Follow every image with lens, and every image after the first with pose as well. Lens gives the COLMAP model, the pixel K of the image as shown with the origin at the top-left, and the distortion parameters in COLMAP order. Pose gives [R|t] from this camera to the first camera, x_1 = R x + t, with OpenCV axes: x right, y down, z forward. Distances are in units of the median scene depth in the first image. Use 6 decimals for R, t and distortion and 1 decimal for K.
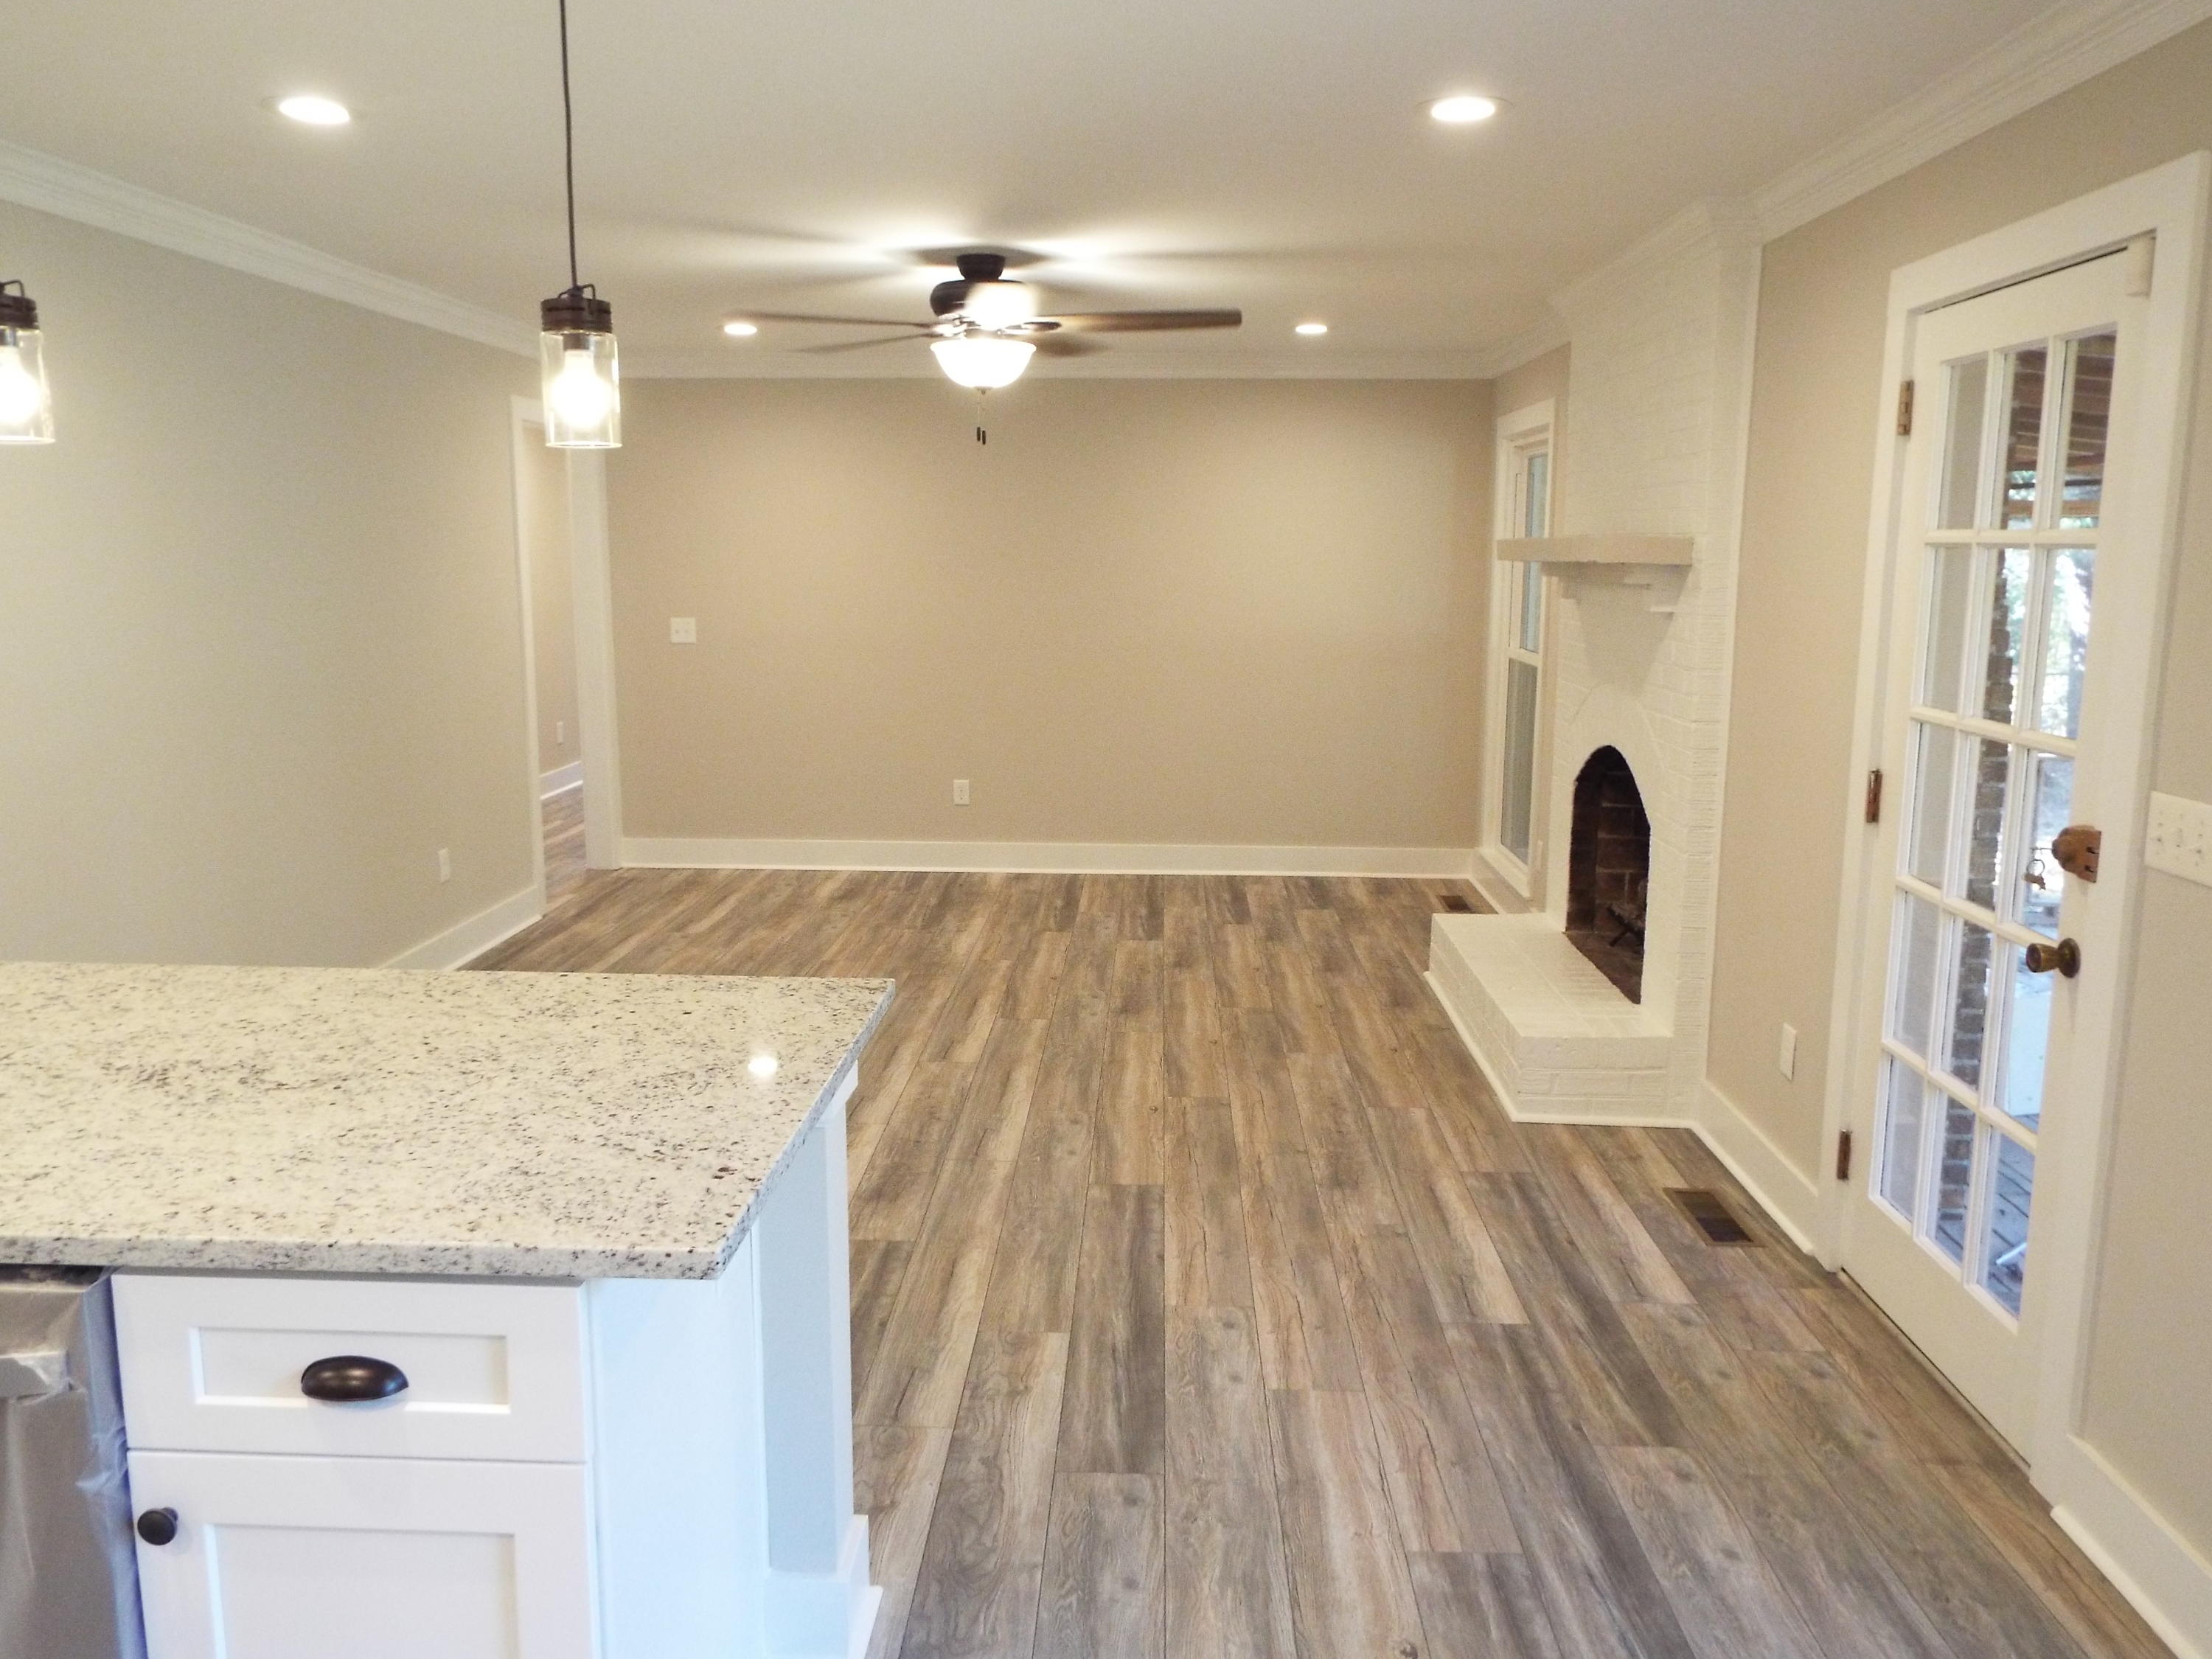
lens RADIAL K [[1623.9, 0, 1109.4], [0, 1623.9, 829.5], [0, 0, 1]] dist [-0.023459, 0.035058]
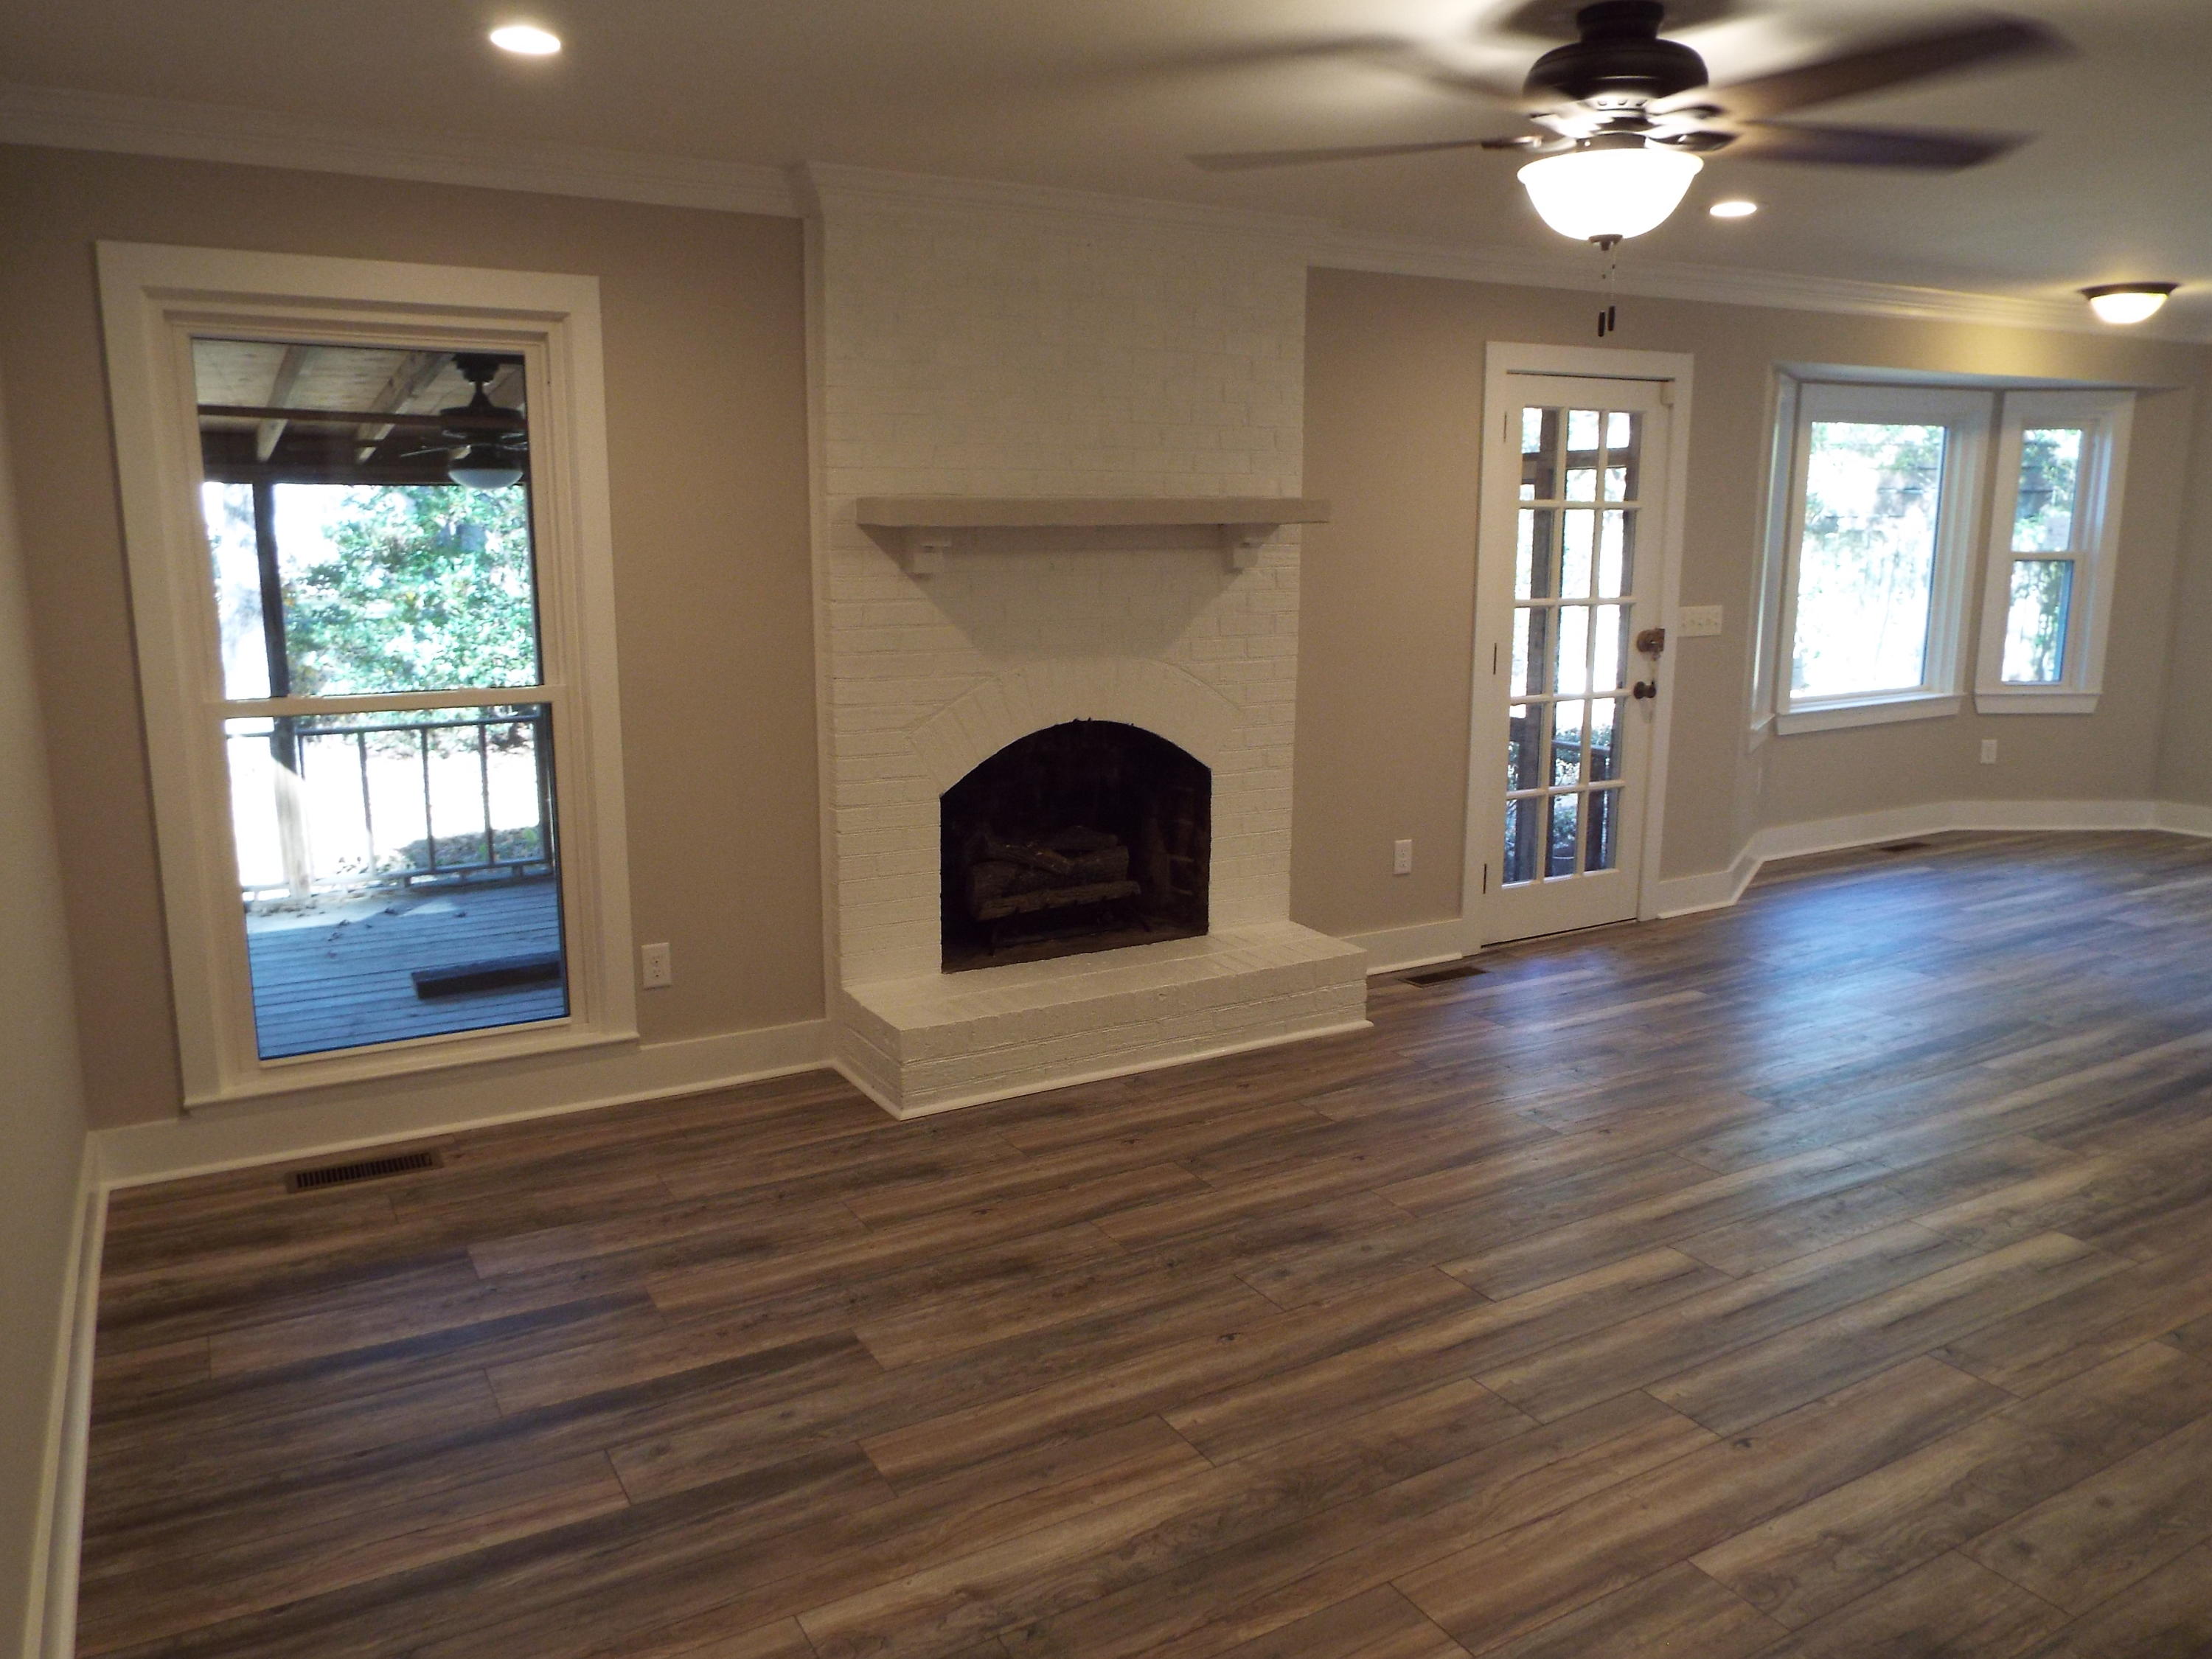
lens RADIAL K [[1623.9, 0, 1109.4], [0, 1623.9, 829.5], [0, 0, 1]] dist [-0.023459, 0.035058]
pose [[-0.530472, -0.162063, 0.832067, -0.764634], [0.145867, 0.949464, 0.277924, -0.387992], [-0.835059, 0.268802, -0.480024, 2.251433]]
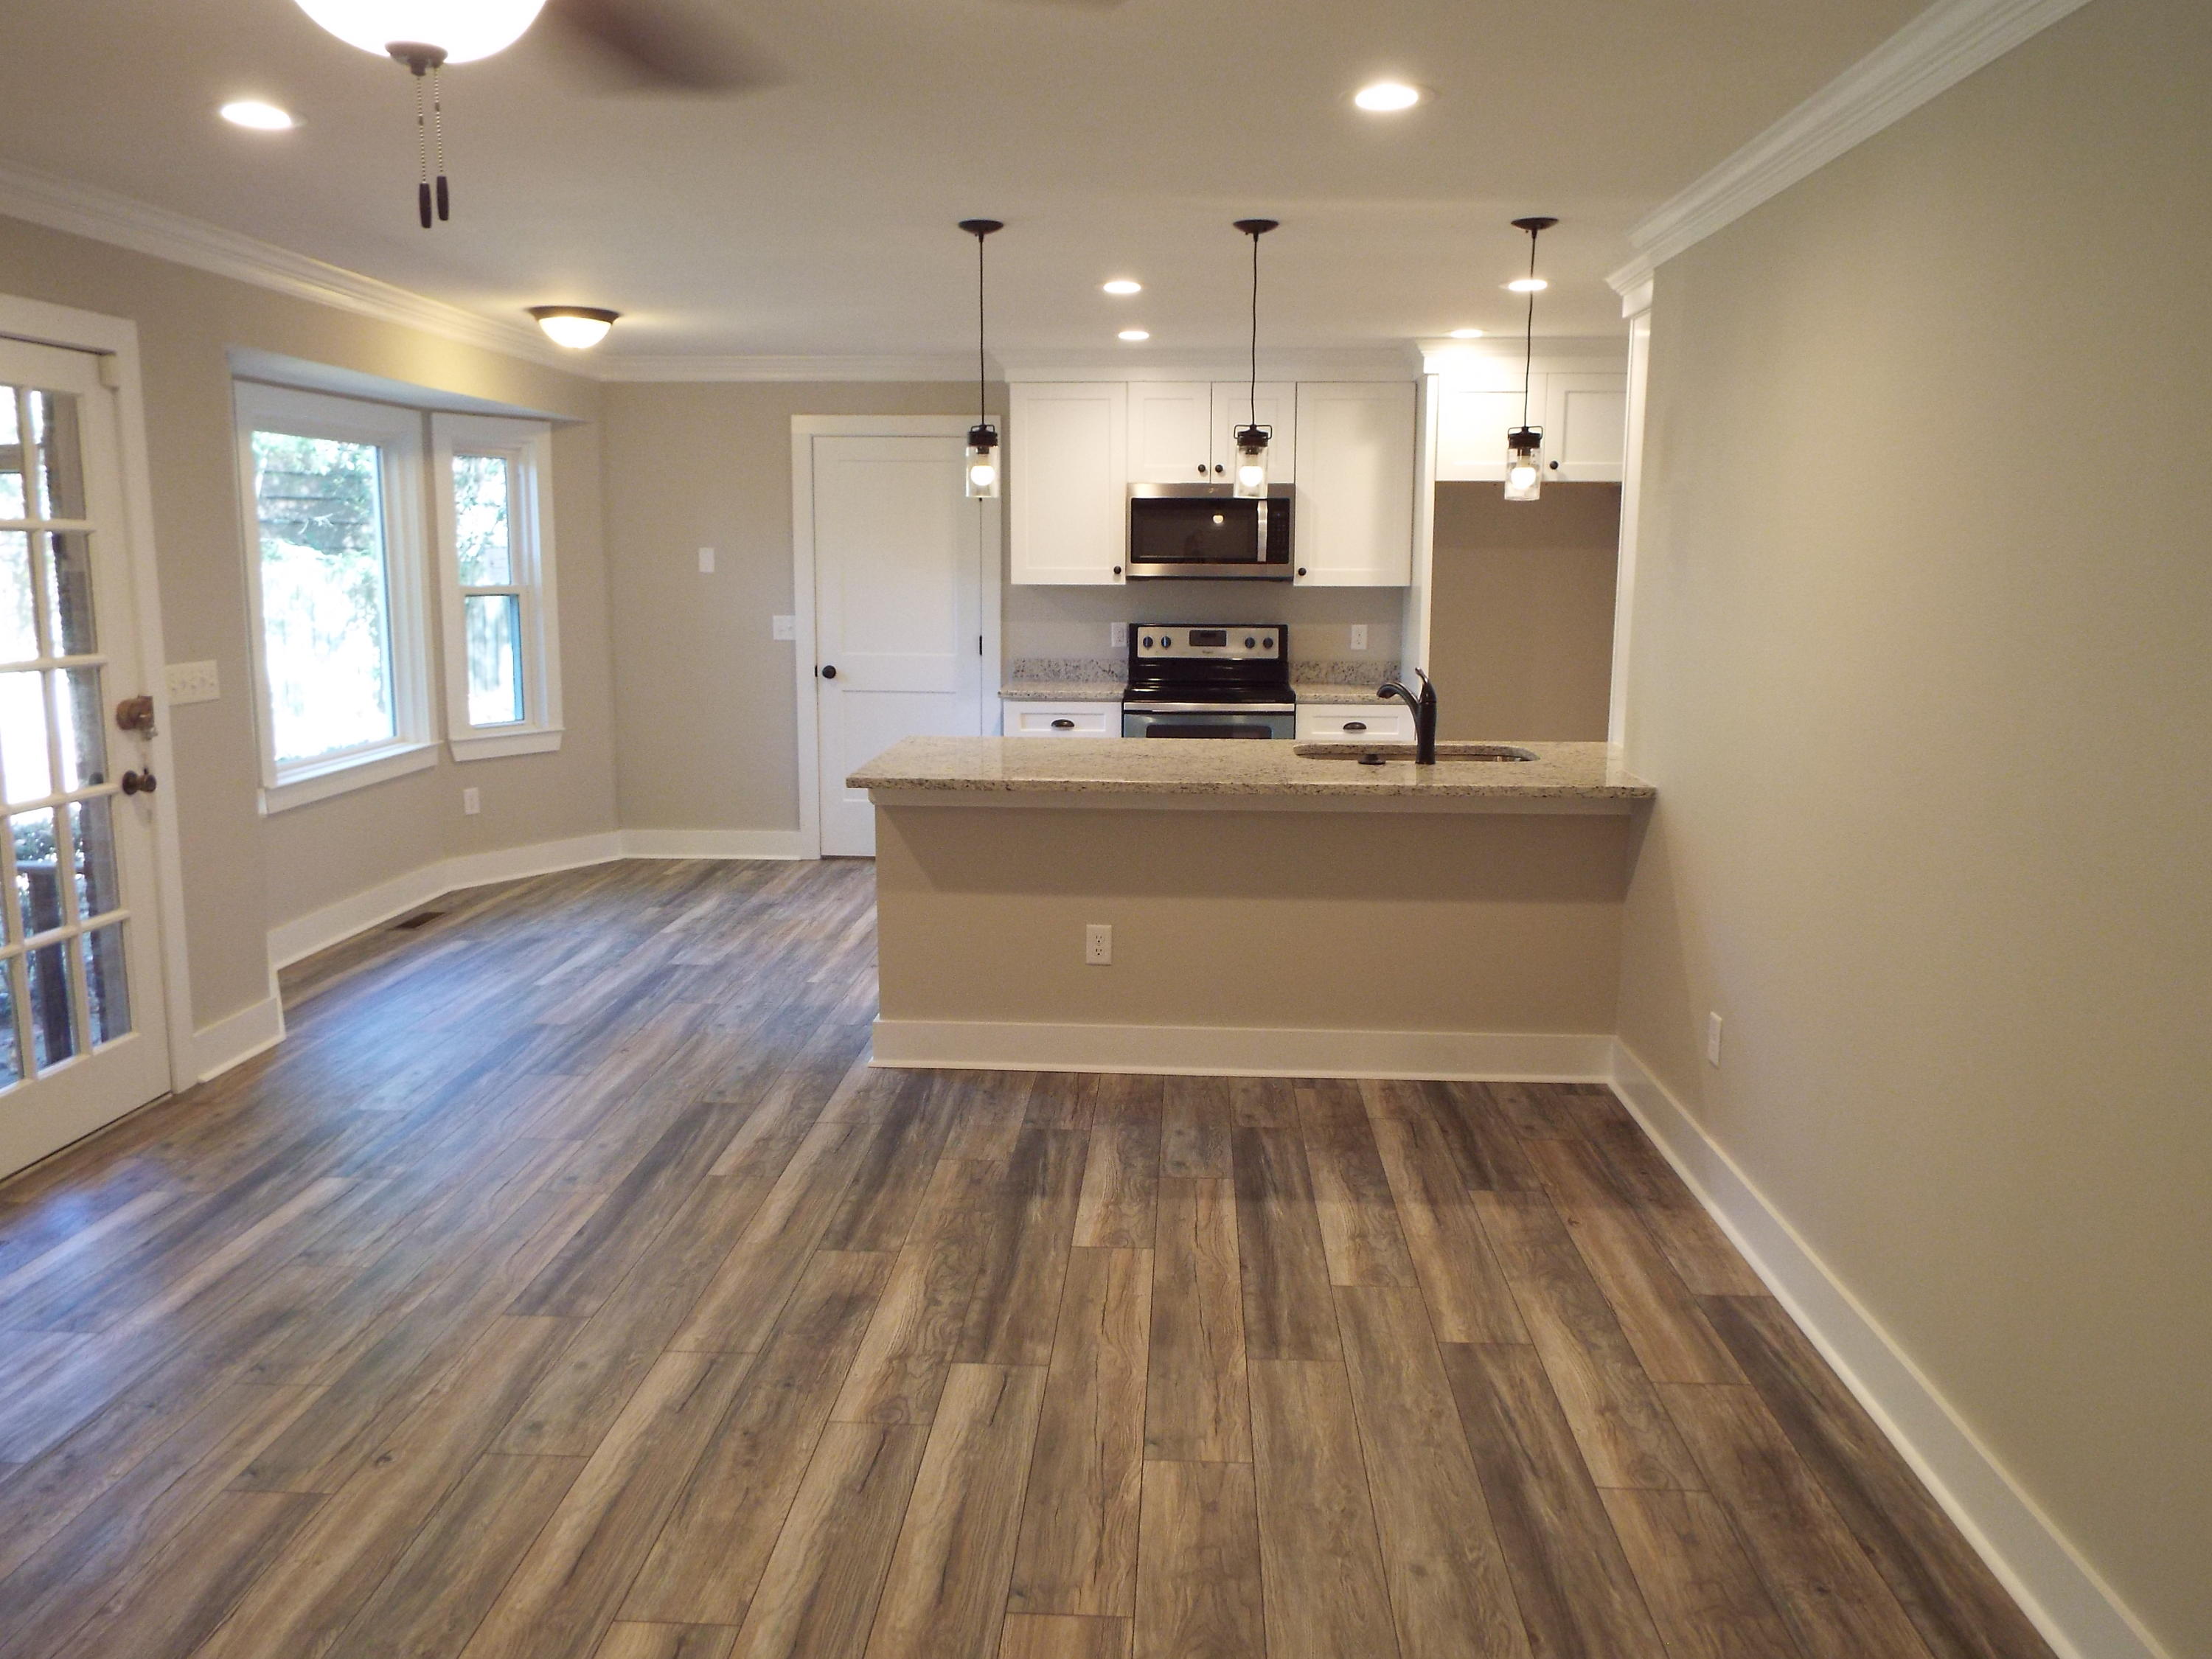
lens RADIAL K [[1623.9, 0, 1109.4], [0, 1623.9, 829.5], [0, 0, 1]] dist [-0.023459, 0.035058]
pose [[-0.999755, -0.015806, 0.015510, -0.345805], [-0.009746, 0.942977, 0.332715, -0.350678], [-0.019884, 0.332482, -0.942900, 2.064770]]
